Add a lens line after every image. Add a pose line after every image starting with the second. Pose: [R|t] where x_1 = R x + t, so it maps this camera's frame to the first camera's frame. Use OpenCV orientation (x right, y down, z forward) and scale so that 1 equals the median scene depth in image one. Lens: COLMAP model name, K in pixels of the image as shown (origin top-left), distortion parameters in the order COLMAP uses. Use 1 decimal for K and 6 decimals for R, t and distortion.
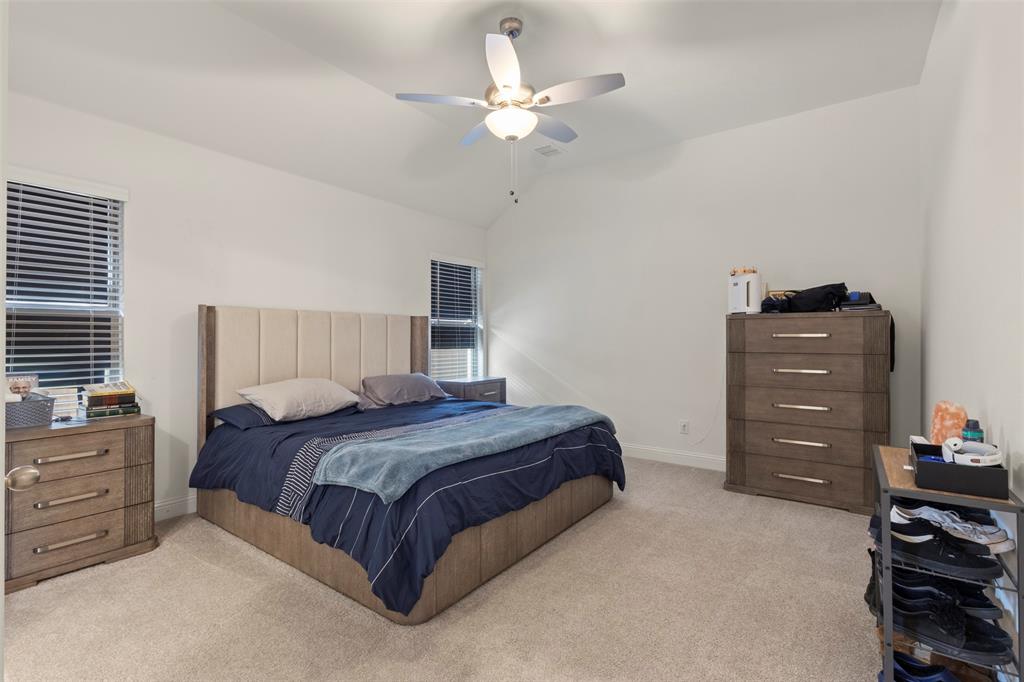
lens RADIAL K [[474.2, 0, 502.3], [0, 474.2, 338.5], [0, 0, 1]] dist [0.002993, 0.001336]
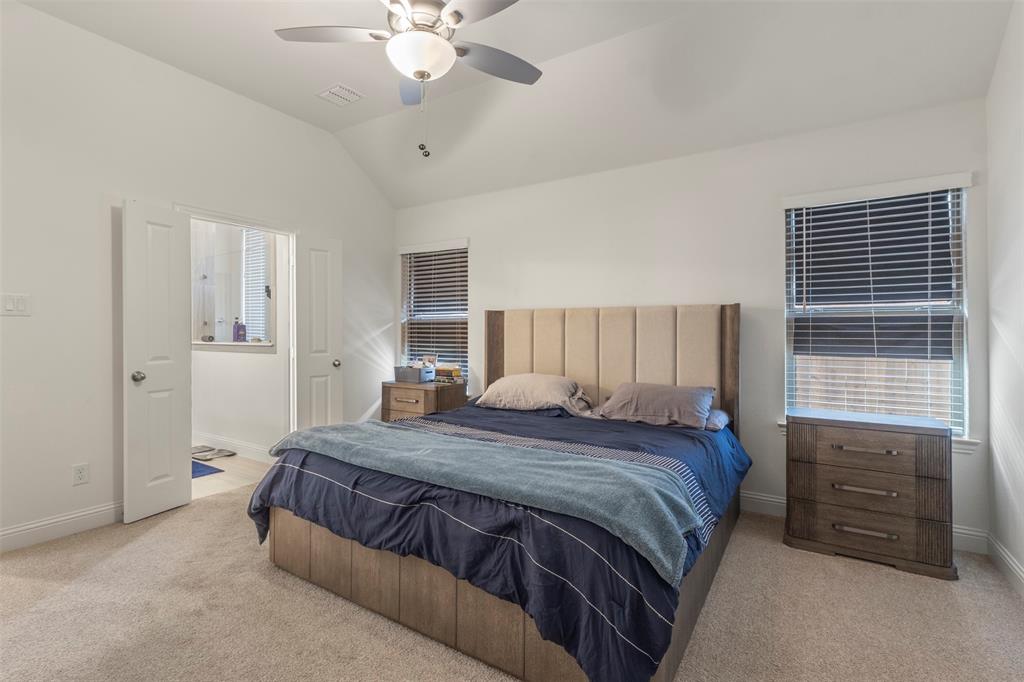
lens RADIAL K [[474.2, 0, 503.1], [0, 474.2, 335.3], [0, 0, 1]] dist [0.002993, 0.001336]
pose [[0.061746, 0.000549, -0.998092, 0.454898], [-0.007622, 0.999971, 0.000078, -0.000819], [0.998063, 0.007602, 0.061749, 0.620936]]
